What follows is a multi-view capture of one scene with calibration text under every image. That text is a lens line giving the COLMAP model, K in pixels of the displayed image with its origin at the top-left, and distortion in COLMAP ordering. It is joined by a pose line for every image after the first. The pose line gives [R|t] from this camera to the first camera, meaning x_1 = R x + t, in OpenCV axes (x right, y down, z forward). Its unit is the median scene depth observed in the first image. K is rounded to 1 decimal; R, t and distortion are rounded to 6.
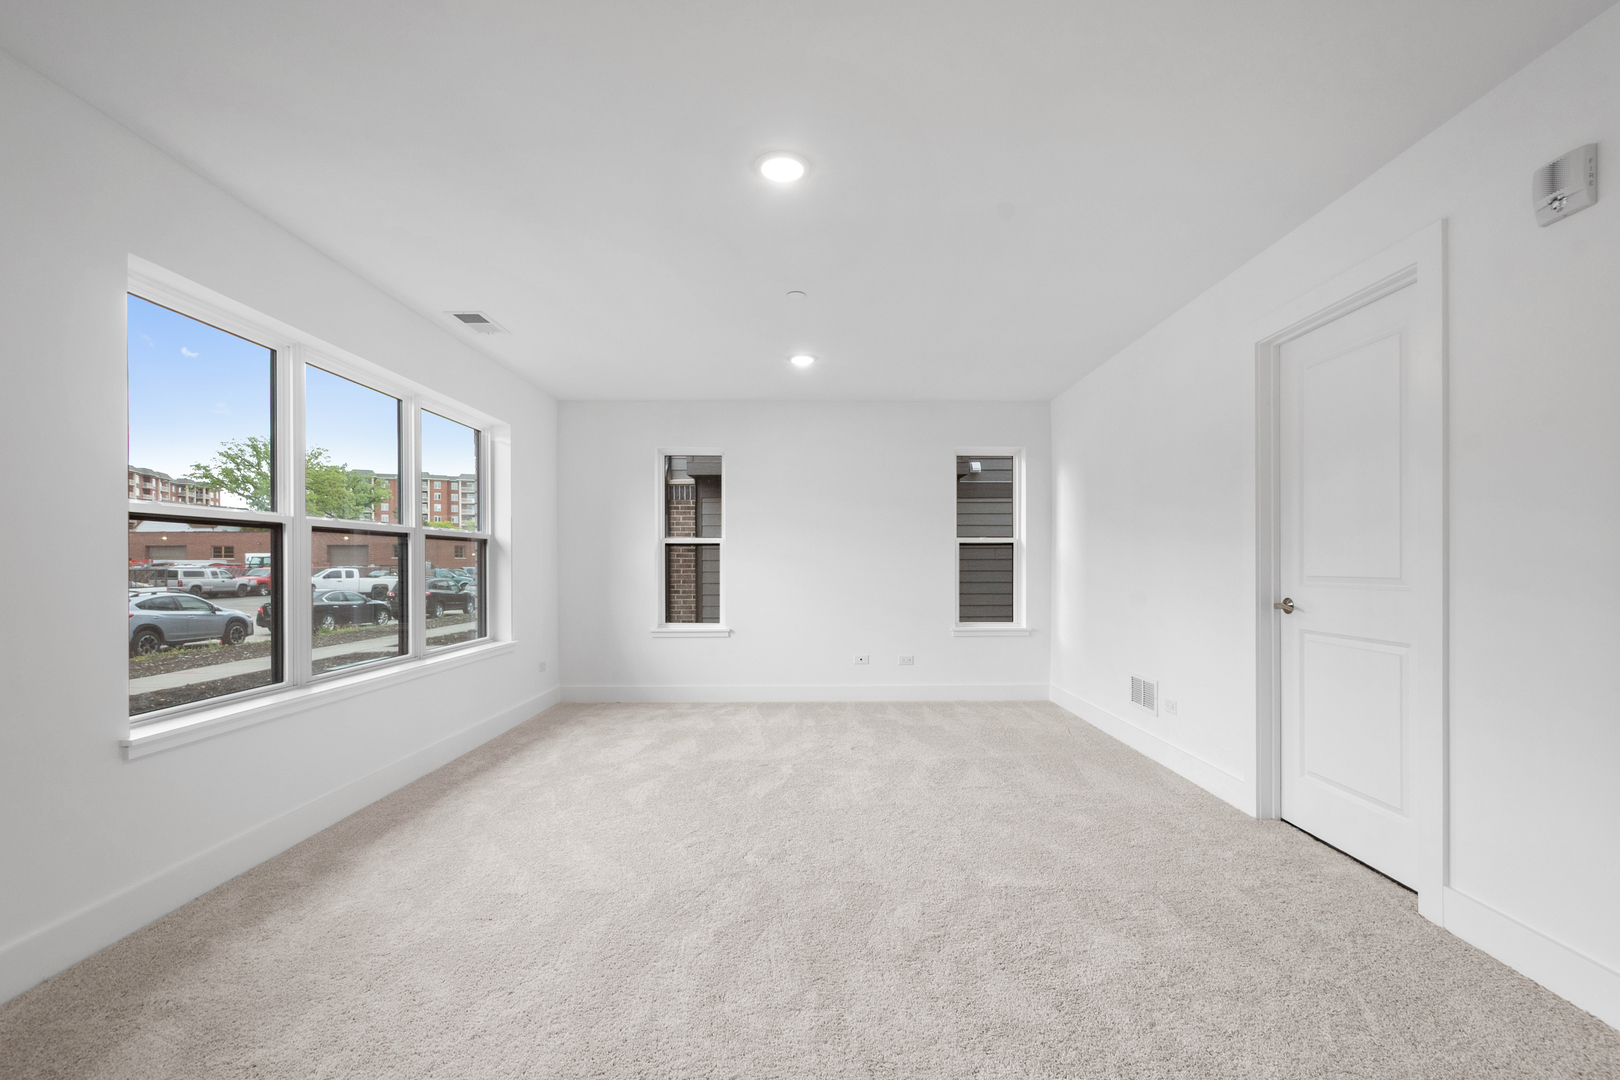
lens RADIAL K [[708.4, 0, 810.2], [0, 708.4, 568.3], [0, 0, 1]] dist [0.002978, 0.000150]
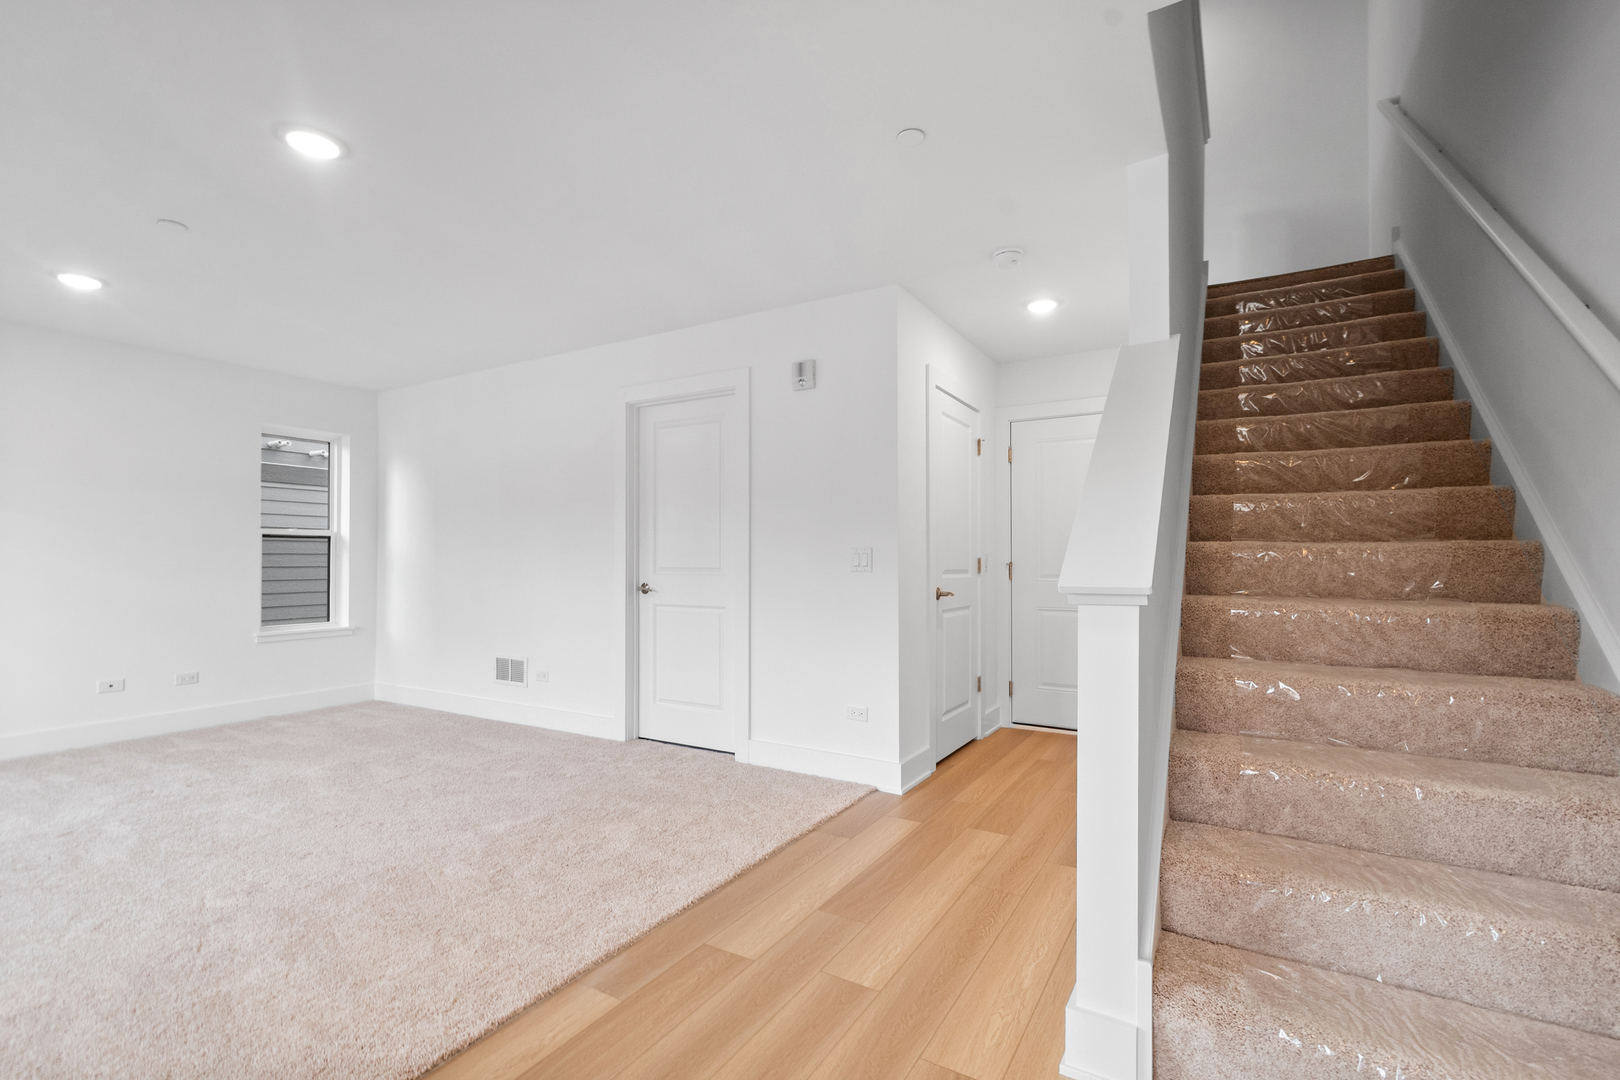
lens RADIAL K [[708.4, 0, 810.2], [0, 708.4, 568.3], [0, 0, 1]] dist [0.002978, 0.000150]
pose [[0.530660, -0.009012, 0.847537, -0.317841], [0.003457, 0.999958, 0.008468, 0.000237], [-0.847578, -0.001563, 0.530669, -0.045458]]
